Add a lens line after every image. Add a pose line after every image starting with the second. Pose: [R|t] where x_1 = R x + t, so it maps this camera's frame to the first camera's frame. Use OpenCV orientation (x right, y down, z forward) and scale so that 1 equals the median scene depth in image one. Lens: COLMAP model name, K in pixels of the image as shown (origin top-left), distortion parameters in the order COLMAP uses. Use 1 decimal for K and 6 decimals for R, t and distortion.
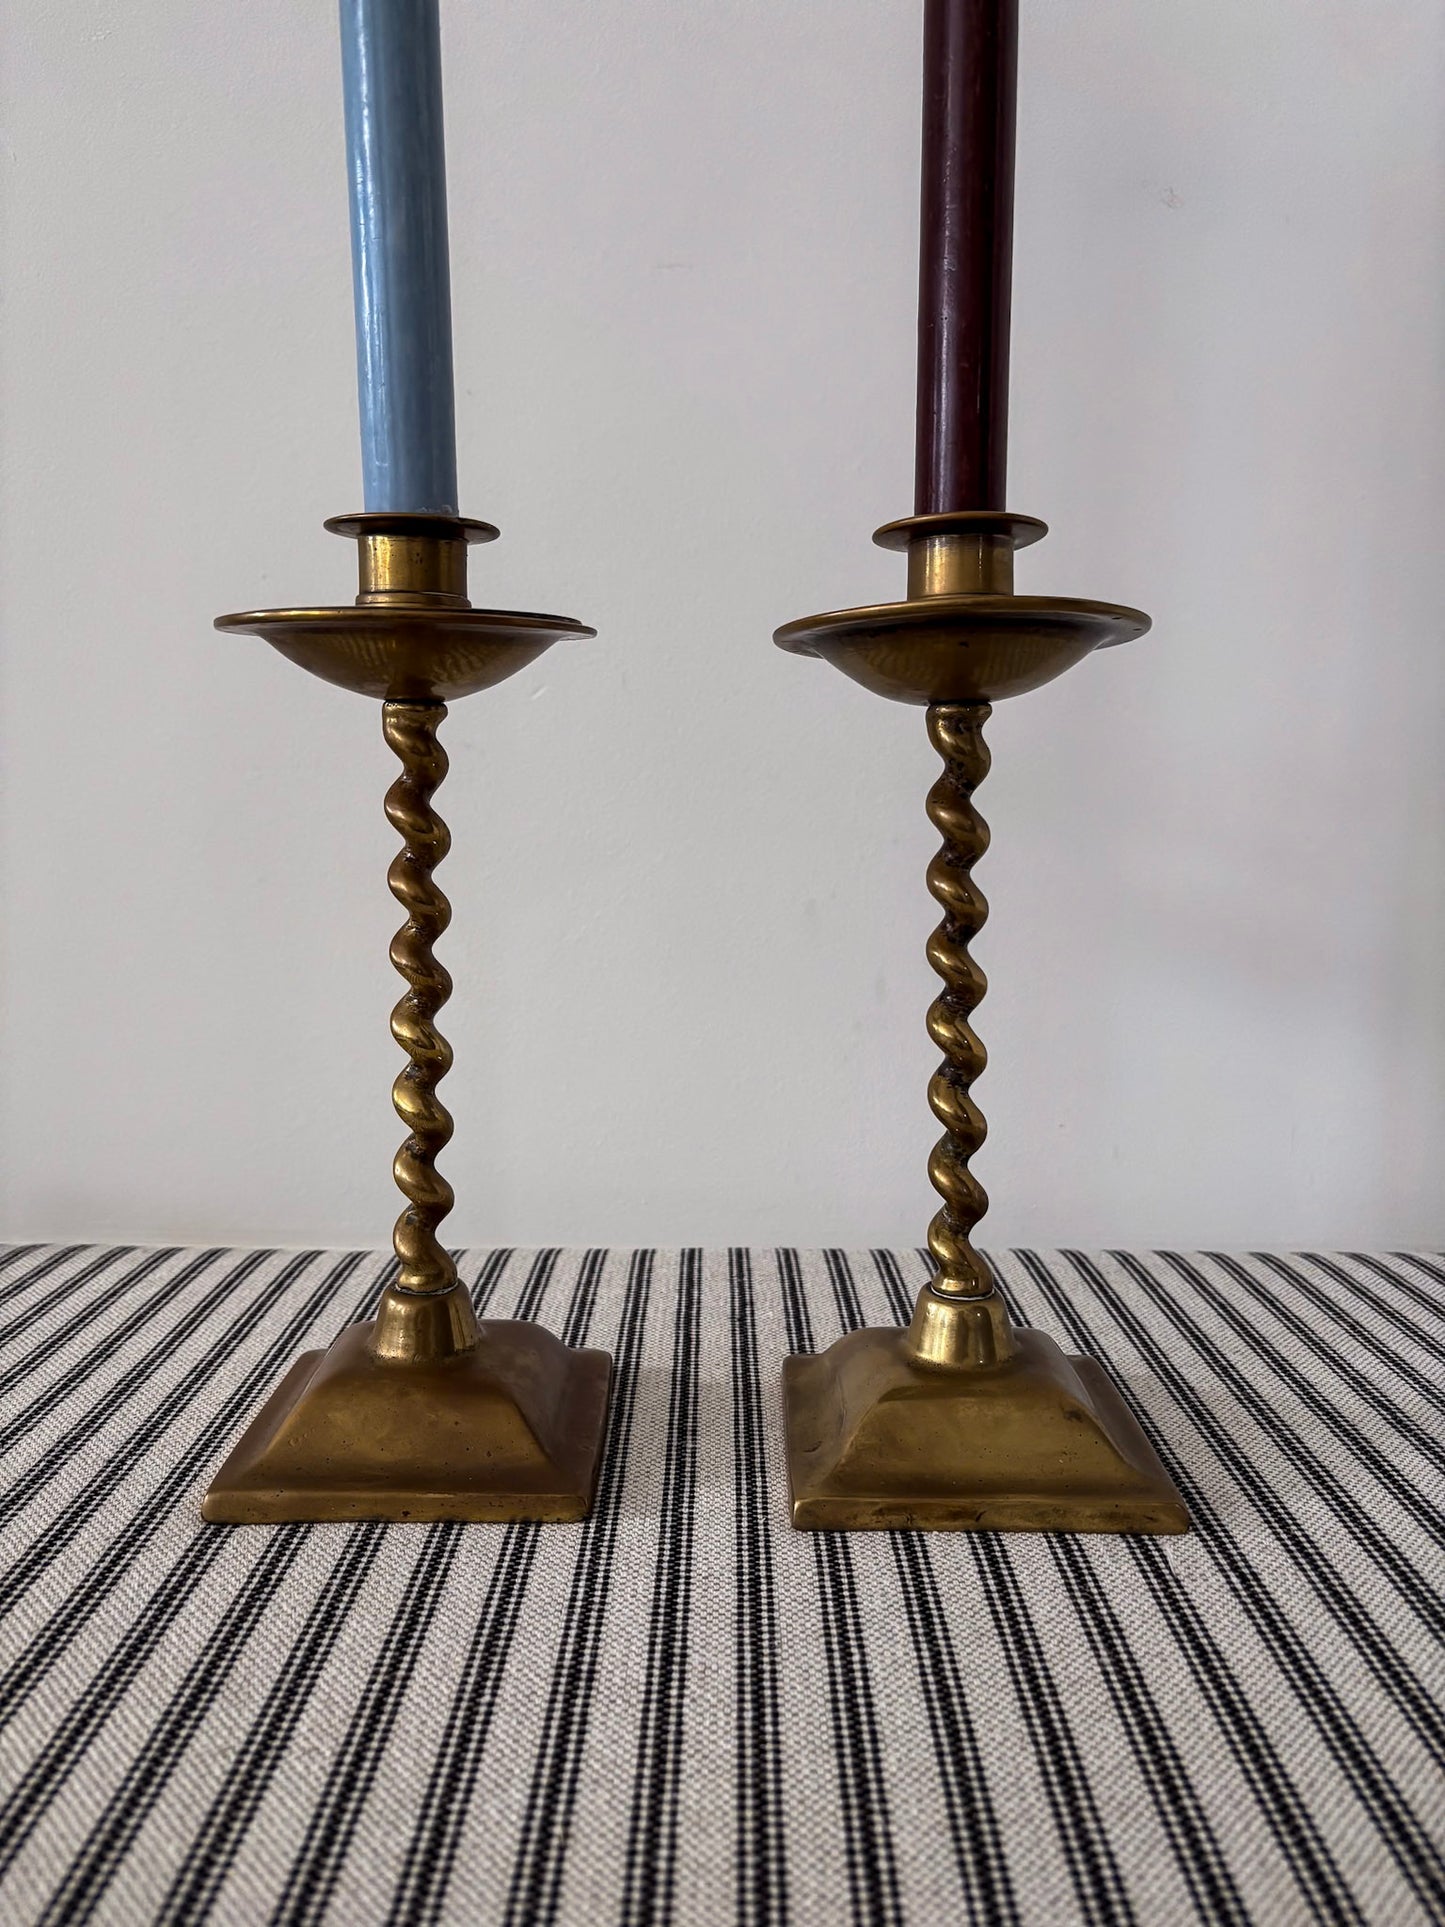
lens RADIAL K [[1495.3, 0, 732.5], [0, 1495.3, 975.0], [0, 0, 1]] dist [0.020523, -0.028437]
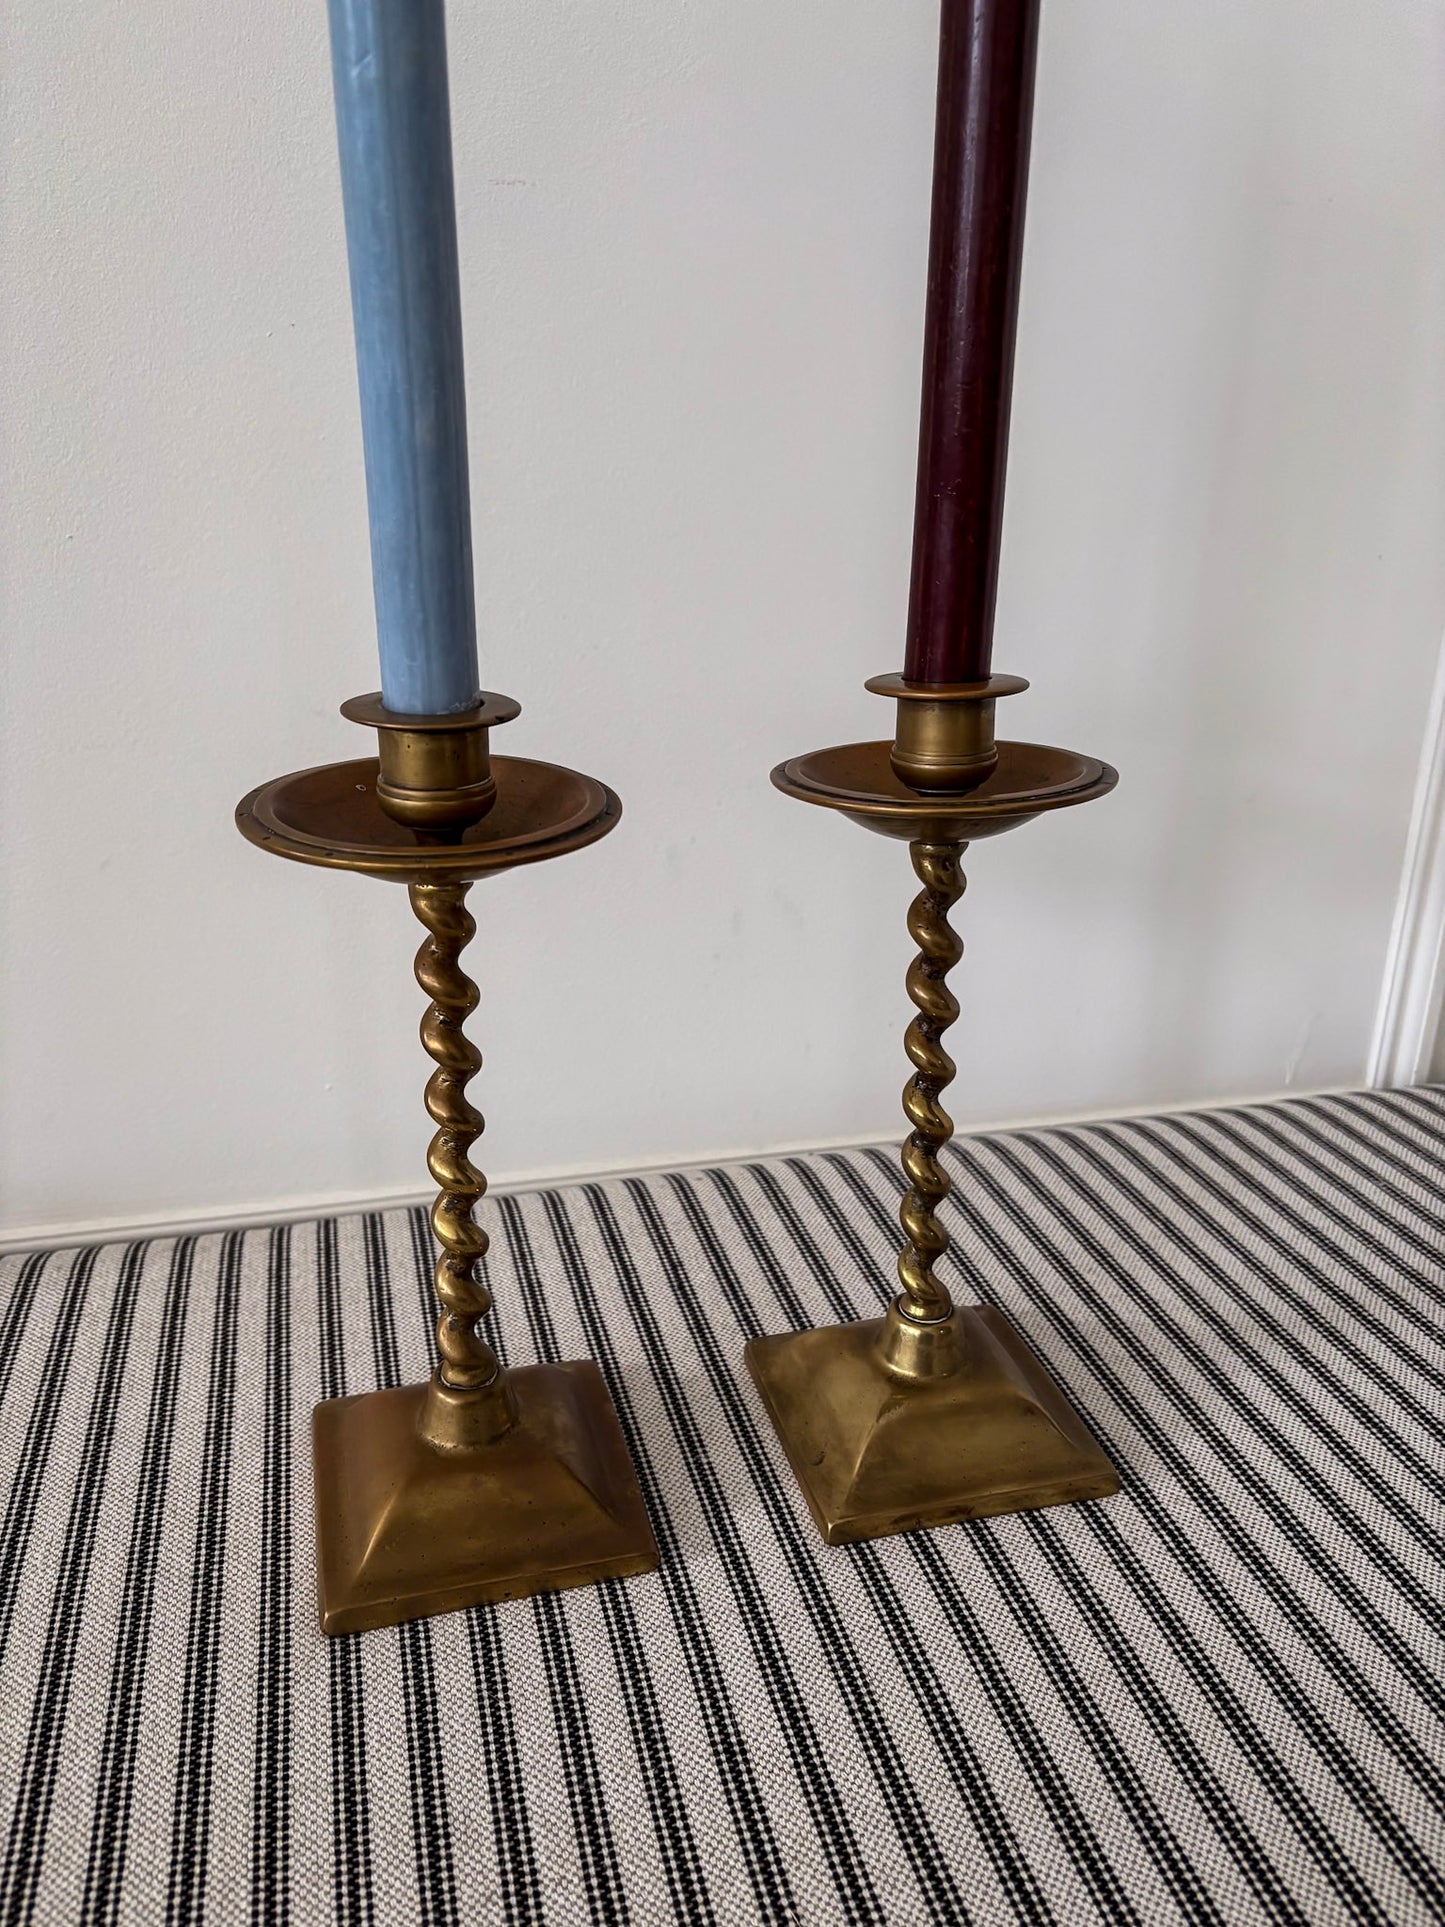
lens RADIAL K [[1495.3, 0, 735.0], [0, 1495.3, 963.4], [0, 0, 1]] dist [0.020523, -0.028437]
pose [[0.963589, -0.087659, 0.252611, -0.300400], [0.020946, 0.966579, 0.255513, -0.404010], [-0.266566, -0.240918, 0.933221, -0.004596]]
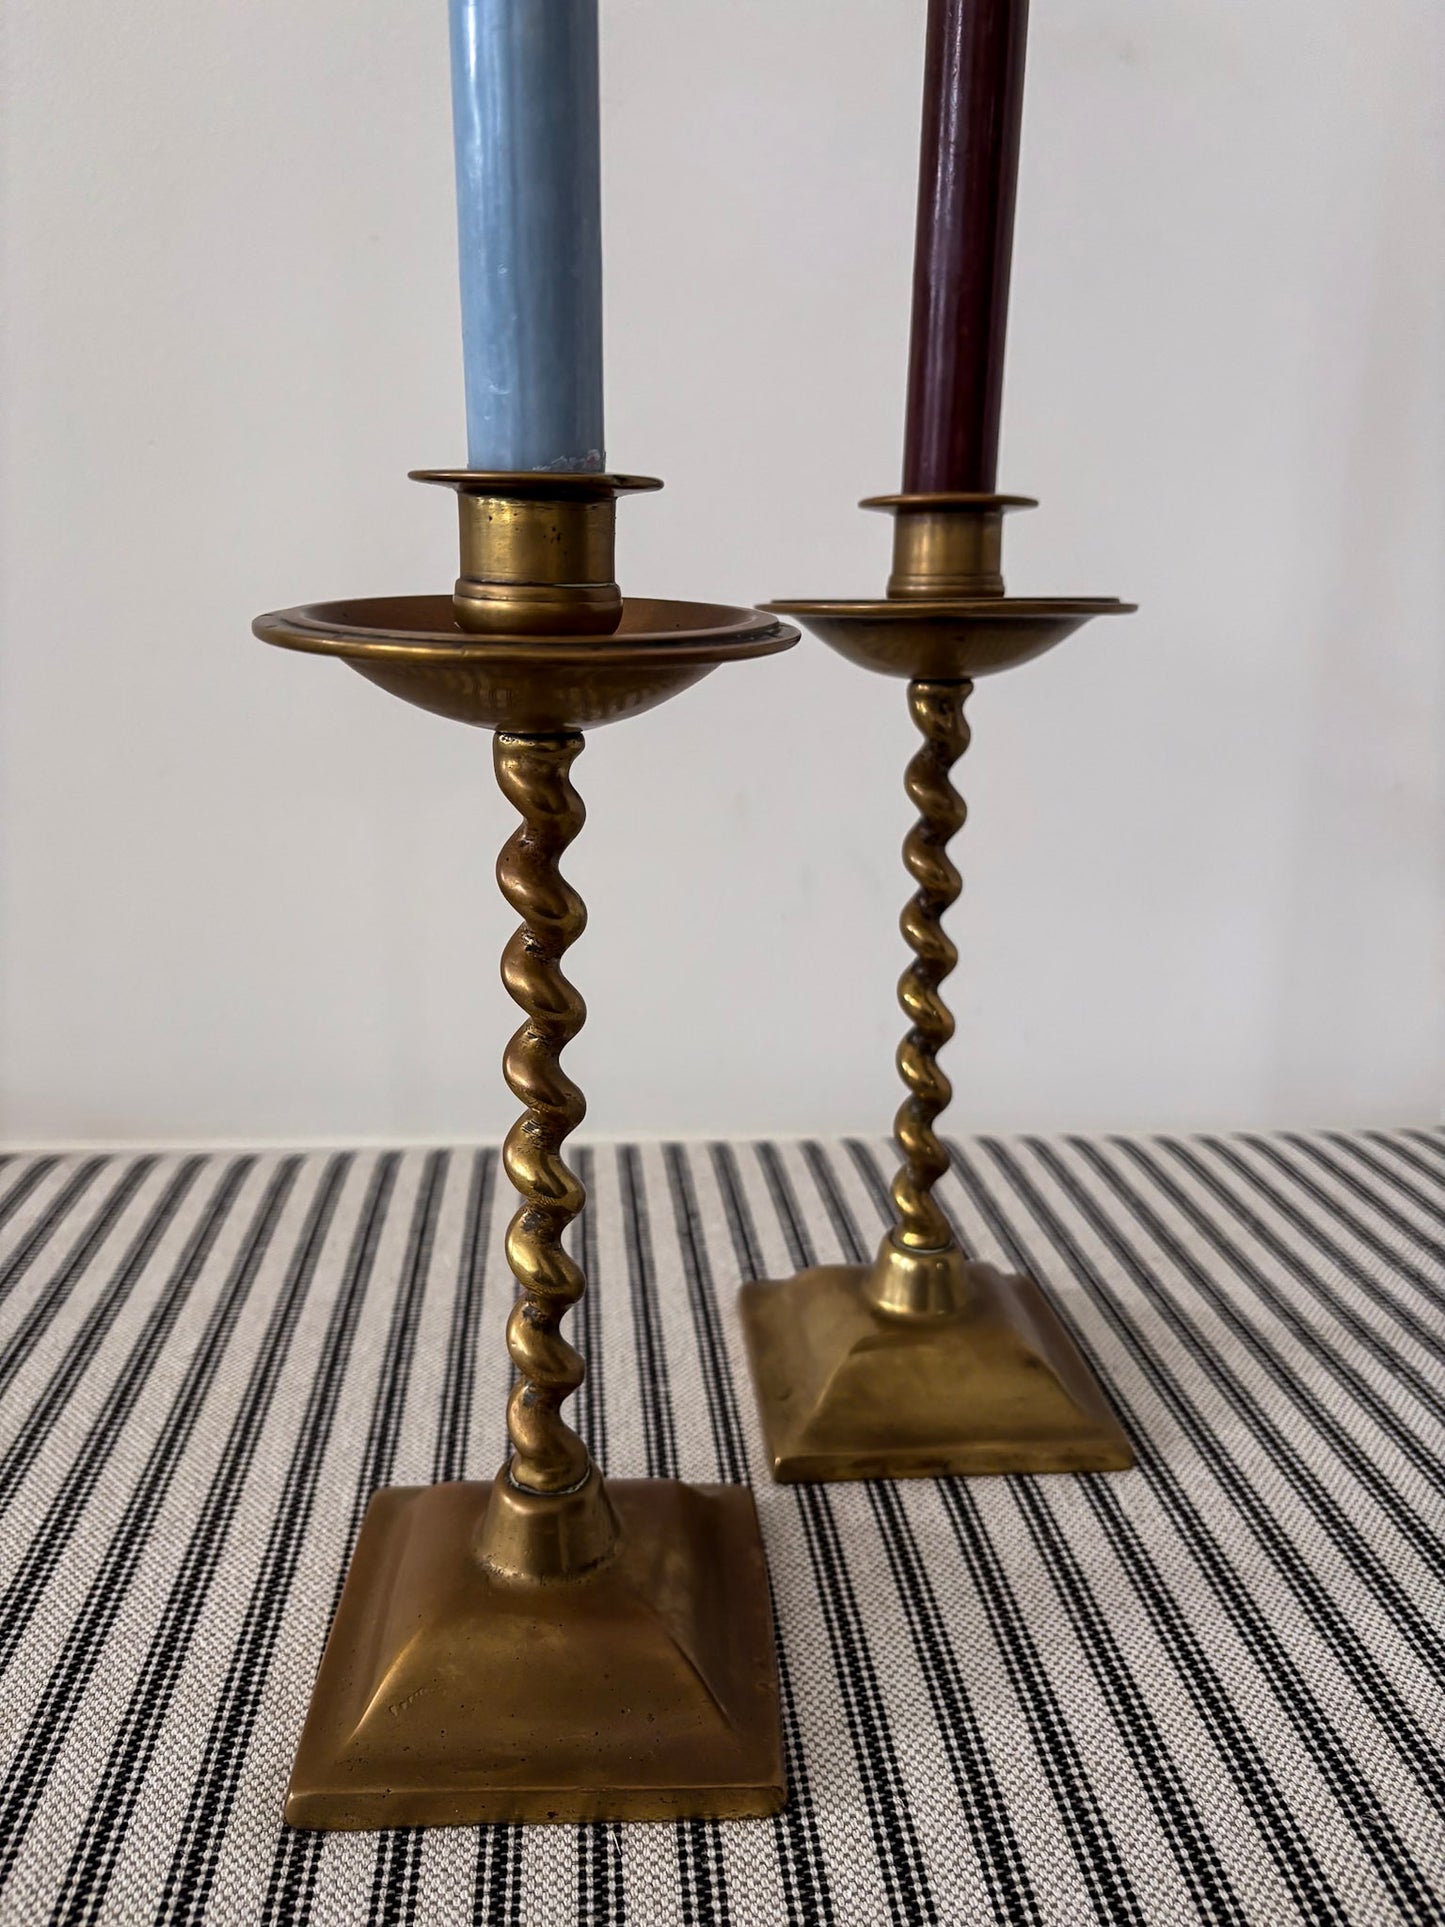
lens RADIAL K [[1495.3, 0, 738.0], [0, 1495.3, 980.4], [0, 0, 1]] dist [0.020523, -0.028437]
pose [[0.994113, -0.011505, 0.107738, -0.096708], [-0.006800, 0.985761, 0.168016, -0.161982], [-0.108137, -0.167760, 0.979879, 0.018403]]
